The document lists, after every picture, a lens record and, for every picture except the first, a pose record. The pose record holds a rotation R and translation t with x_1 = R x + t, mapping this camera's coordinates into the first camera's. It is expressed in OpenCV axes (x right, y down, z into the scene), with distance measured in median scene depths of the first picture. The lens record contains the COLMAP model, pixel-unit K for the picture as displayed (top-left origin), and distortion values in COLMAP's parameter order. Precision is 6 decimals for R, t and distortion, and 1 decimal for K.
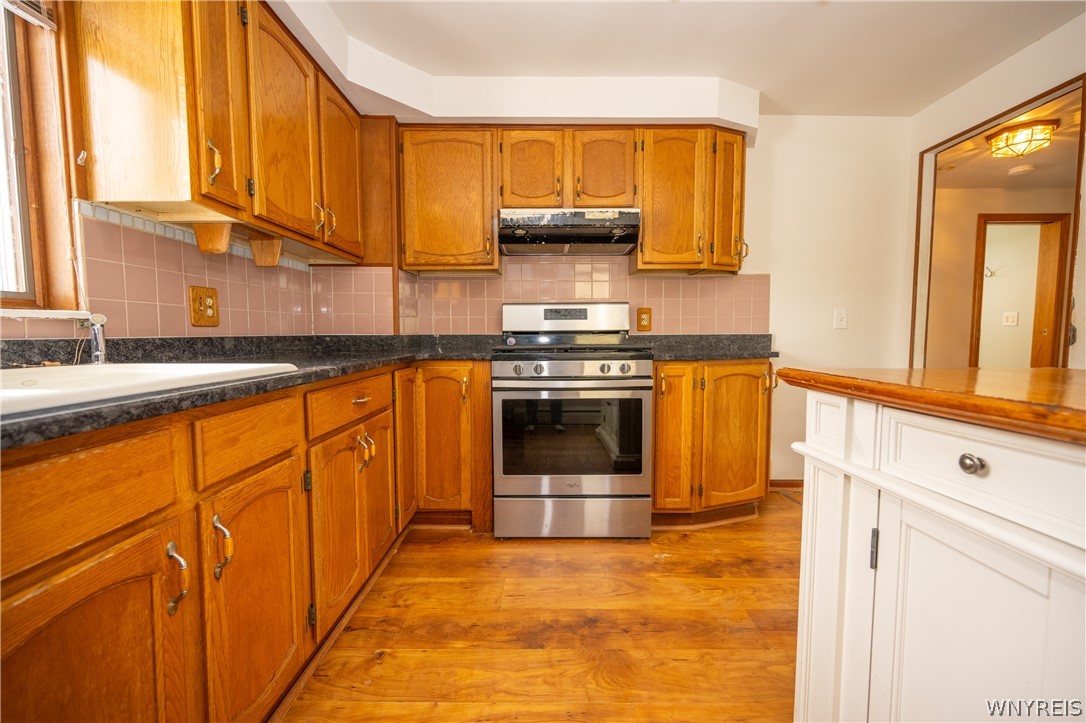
lens RADIAL K [[437.7, 0, 540.4], [0, 437.7, 360.5], [0, 0, 1]] dist [-0.001492, -0.000161]
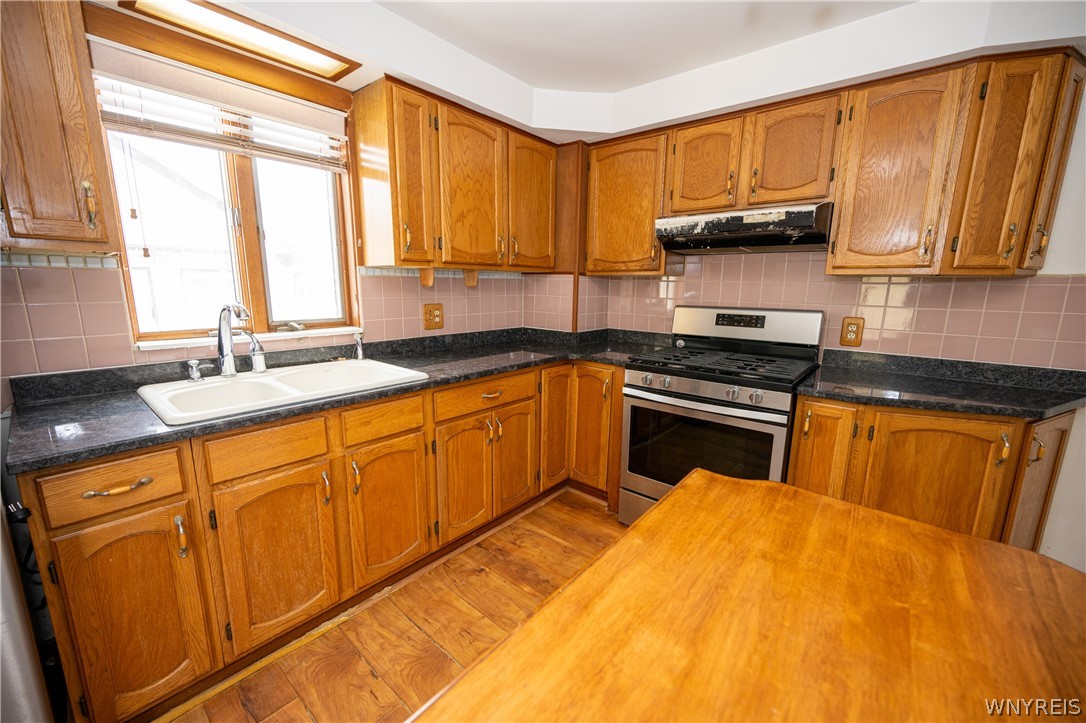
lens RADIAL K [[425.4, 0, 546.0], [0, 425.4, 365.0], [0, 0, 1]] dist [0.000370, -0.000074]
pose [[0.771202, 0.133172, -0.622505, 0.396254], [-0.057996, 0.988505, 0.139620, -0.145533], [0.633943, -0.071573, 0.770061, 0.057943]]
